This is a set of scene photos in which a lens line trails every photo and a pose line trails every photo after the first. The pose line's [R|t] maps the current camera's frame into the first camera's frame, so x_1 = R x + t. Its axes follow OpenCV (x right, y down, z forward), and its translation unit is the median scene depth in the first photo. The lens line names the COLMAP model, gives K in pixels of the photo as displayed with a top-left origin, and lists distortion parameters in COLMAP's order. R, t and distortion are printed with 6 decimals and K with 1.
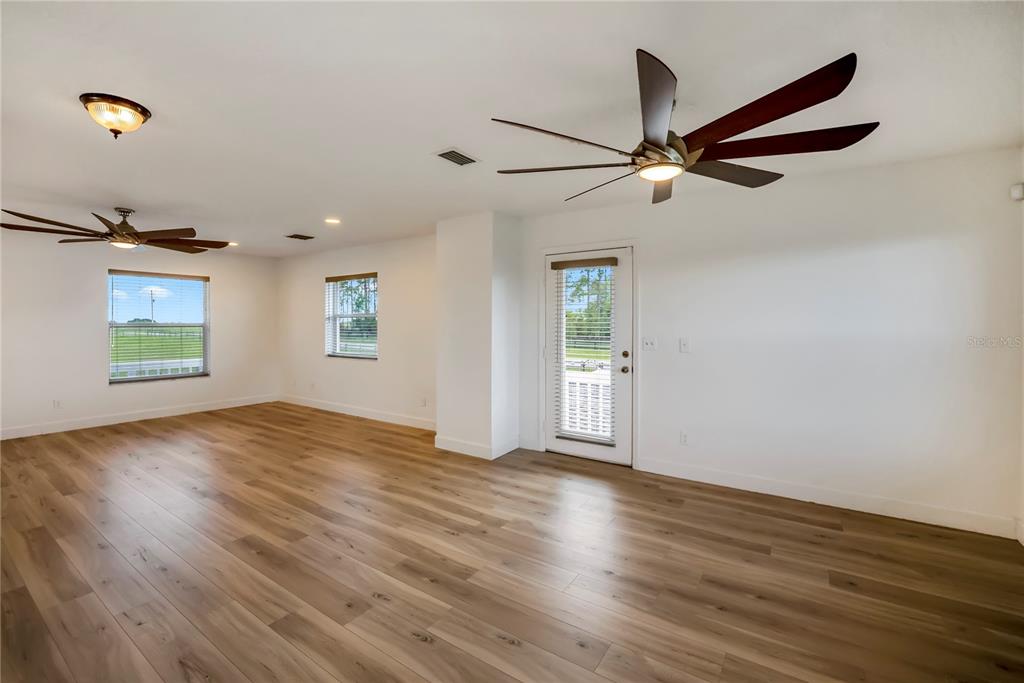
lens RADIAL K [[430.8, 0, 510.5], [0, 430.8, 325.4], [0, 0, 1]] dist [-0.000975, -0.000236]
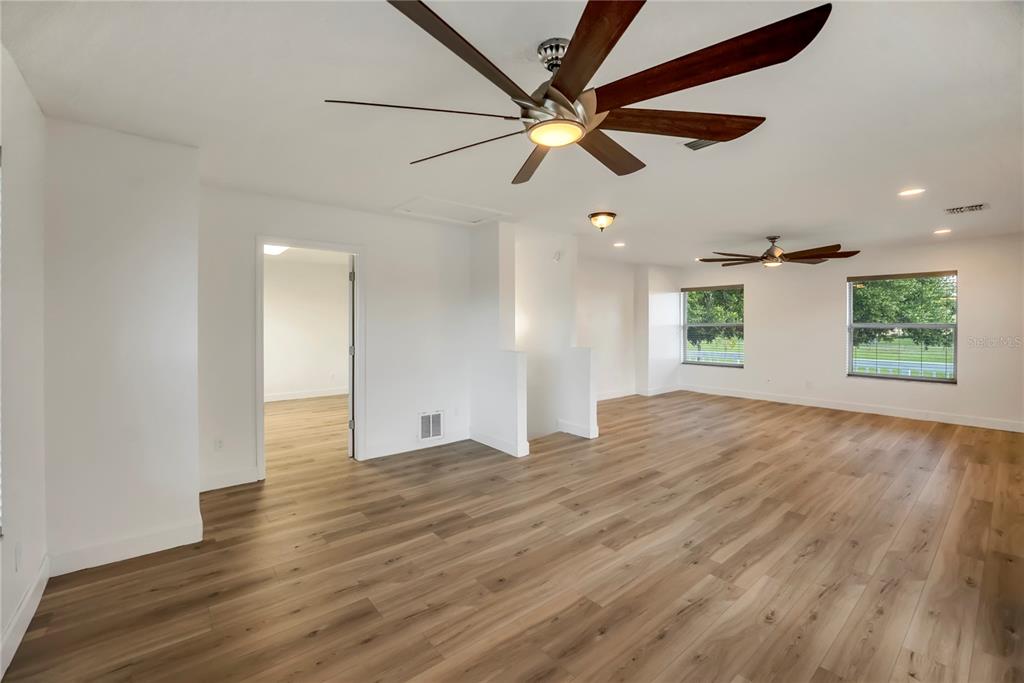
lens RADIAL K [[430.8, 0, 510.5], [0, 430.8, 325.4], [0, 0, 1]] dist [-0.000975, -0.000236]
pose [[-0.272350, -0.000551, -0.962198, 0.830752], [-0.003814, 0.999993, 0.000507, 0.004504], [0.962191, 0.003808, -0.272350, 0.835612]]
